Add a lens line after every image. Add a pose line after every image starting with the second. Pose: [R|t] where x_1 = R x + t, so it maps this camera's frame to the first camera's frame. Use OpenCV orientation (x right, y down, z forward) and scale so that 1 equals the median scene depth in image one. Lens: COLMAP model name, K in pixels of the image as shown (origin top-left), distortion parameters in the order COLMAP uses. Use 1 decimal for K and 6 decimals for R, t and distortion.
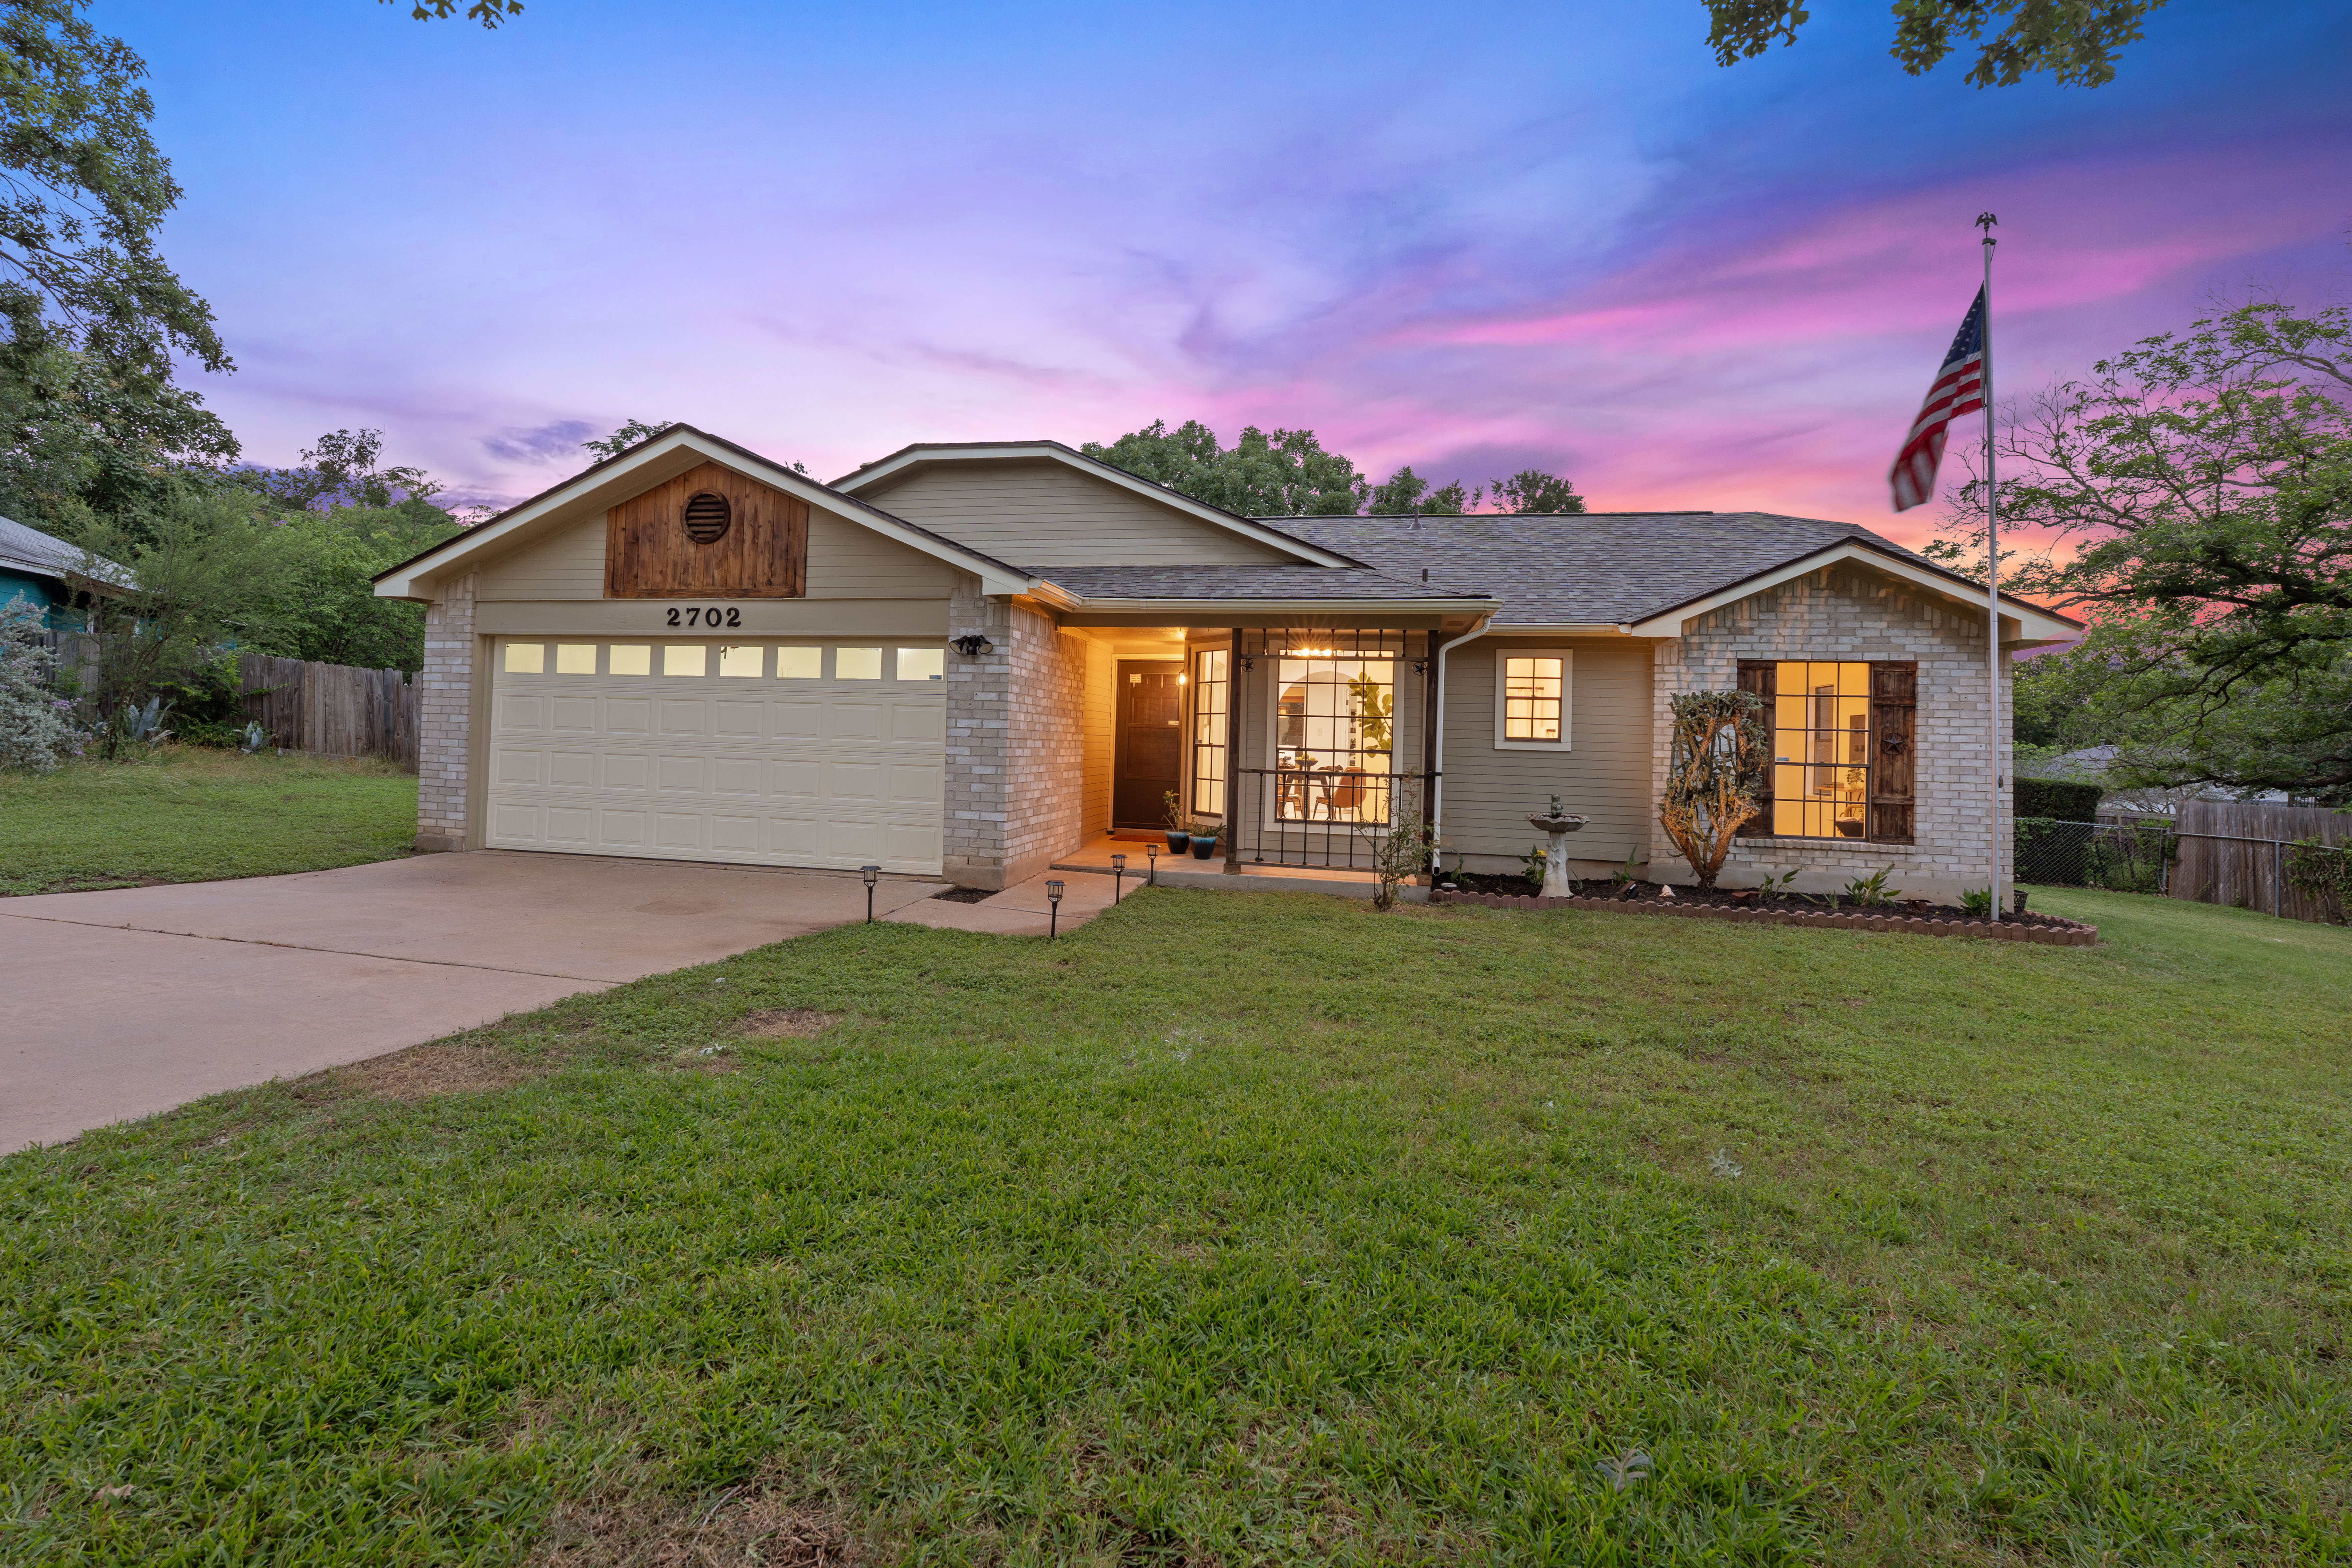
lens RADIAL K [[1061.6, 0, 1162.2], [0, 1061.6, 711.1], [0, 0, 1]] dist [-0.007852, 0.000678]
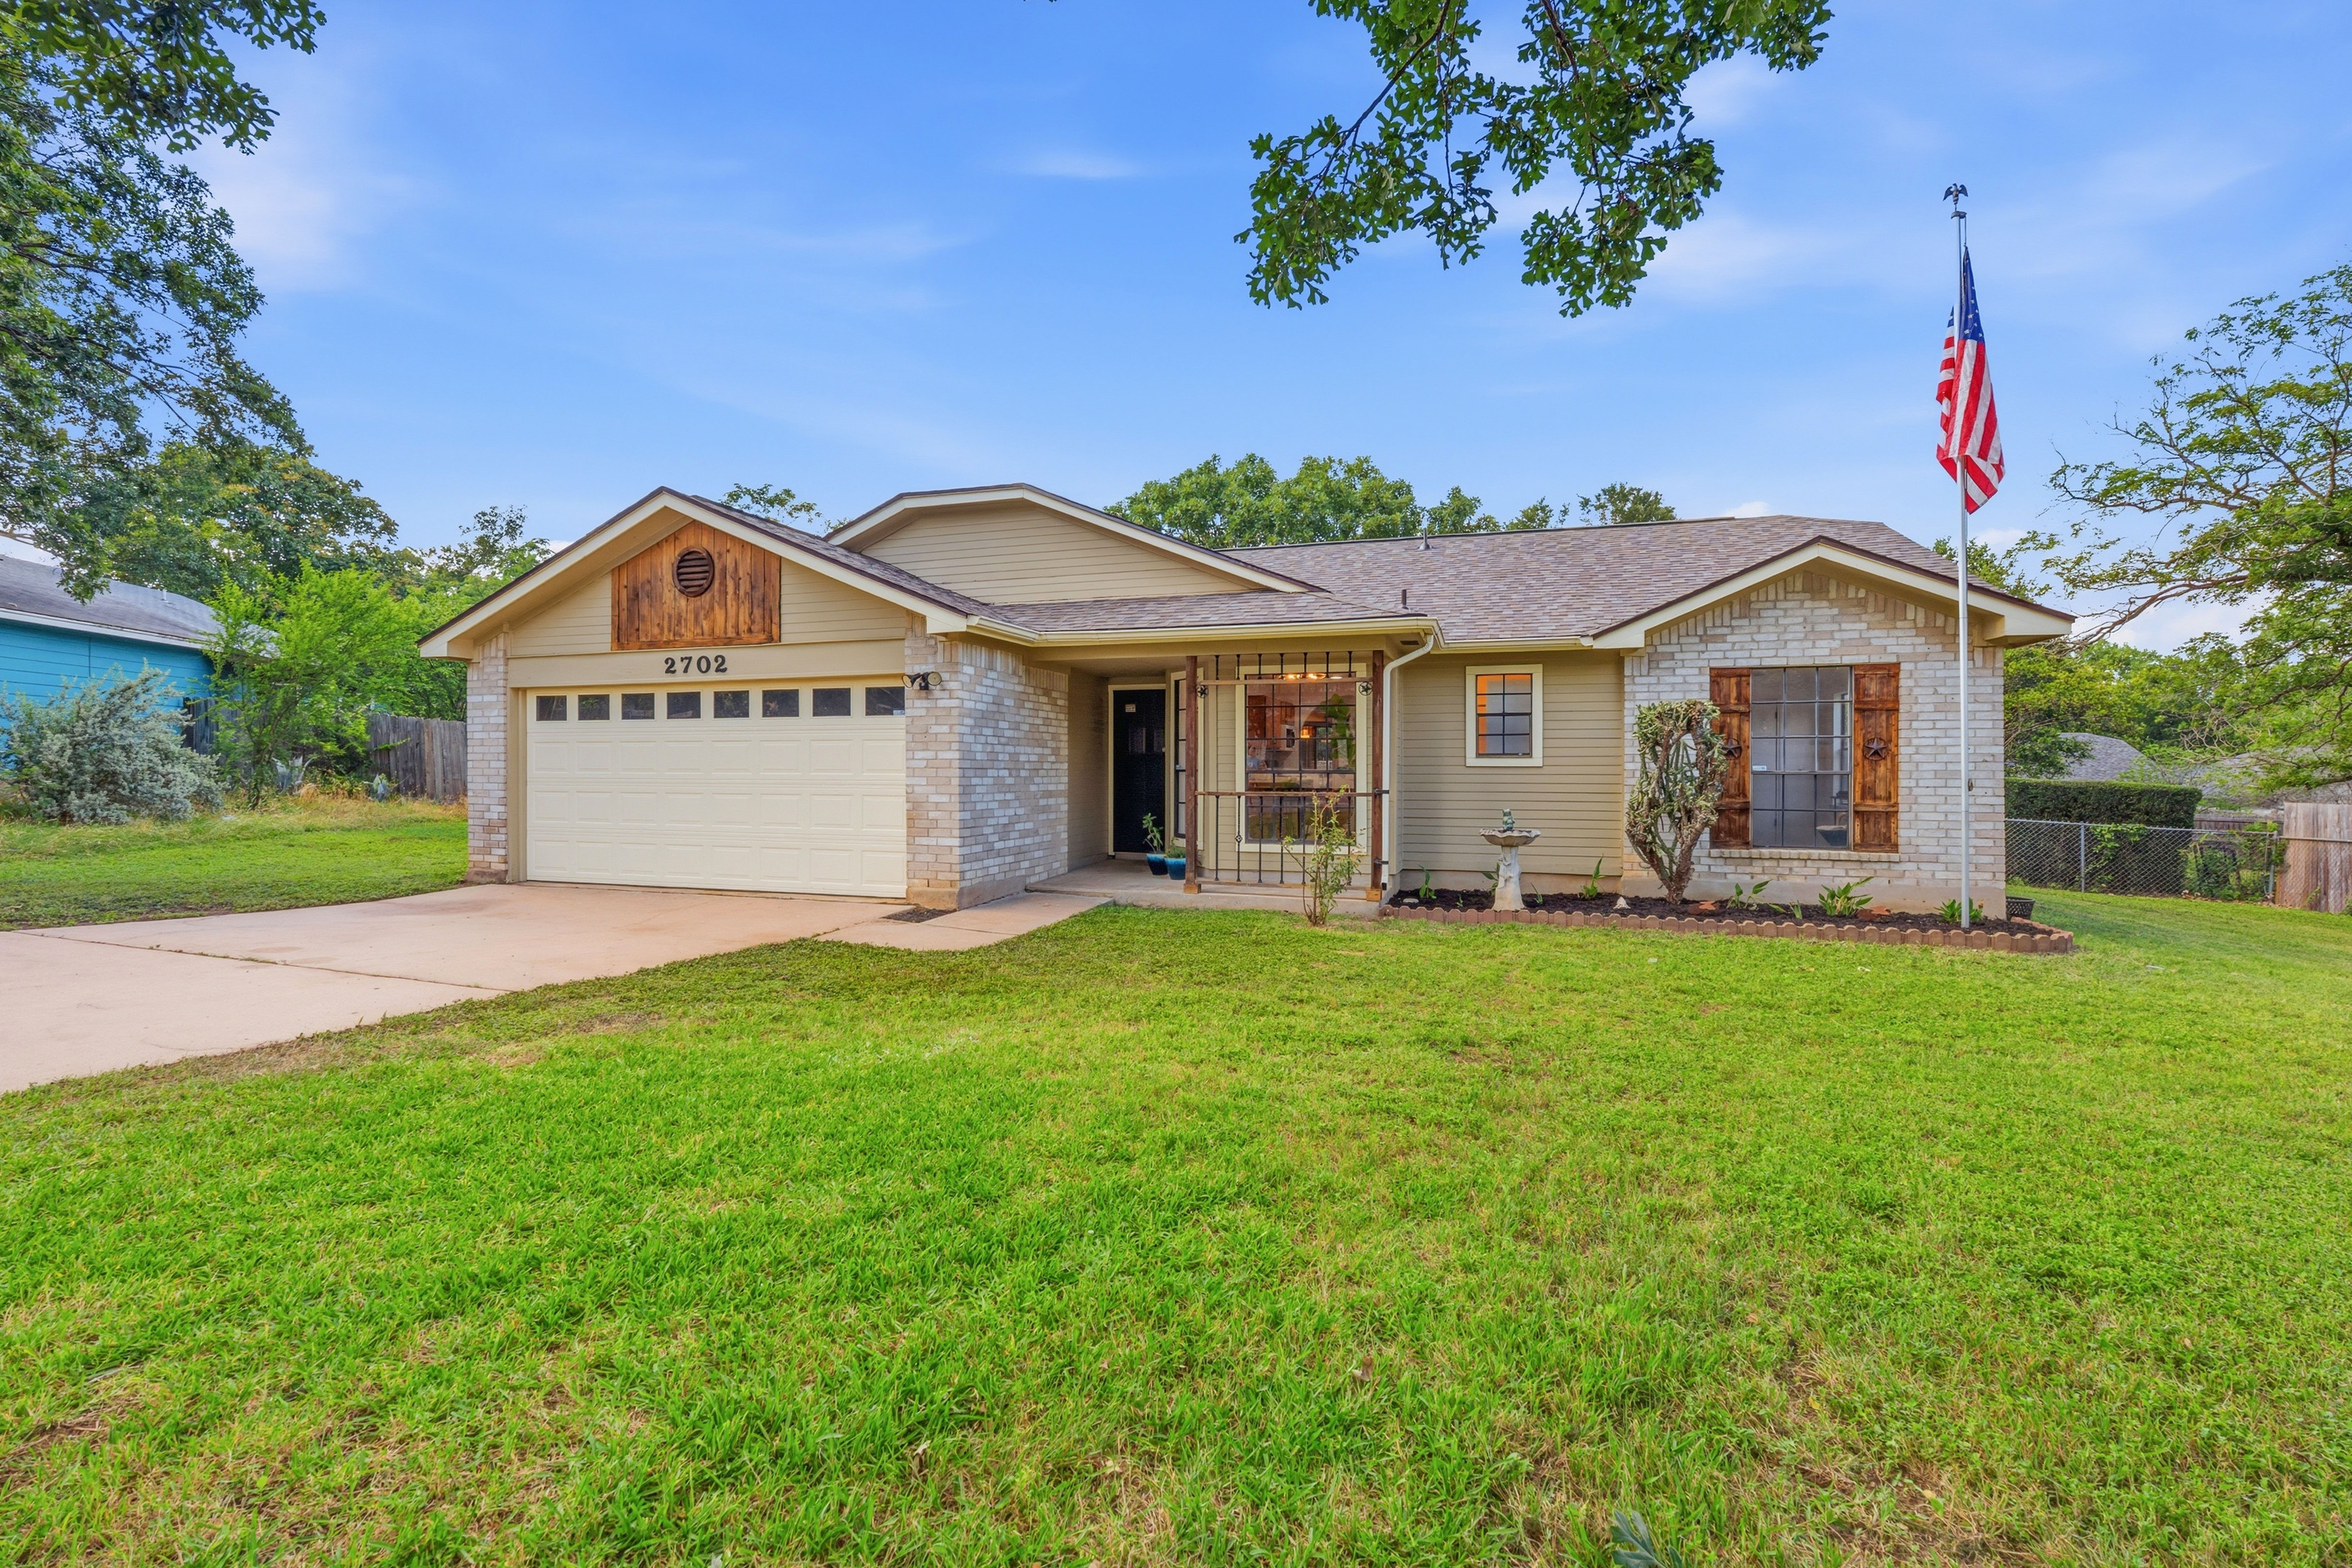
lens RADIAL K [[1036.8, 0, 1177.9], [0, 1036.8, 771.8], [0, 0, 1]] dist [-0.004120, 0.000133]
pose [[0.994153, -0.027537, -0.104411, 0.158424], [0.030459, 0.999185, 0.026495, 0.007613], [0.103597, -0.029521, 0.994181, -0.006397]]
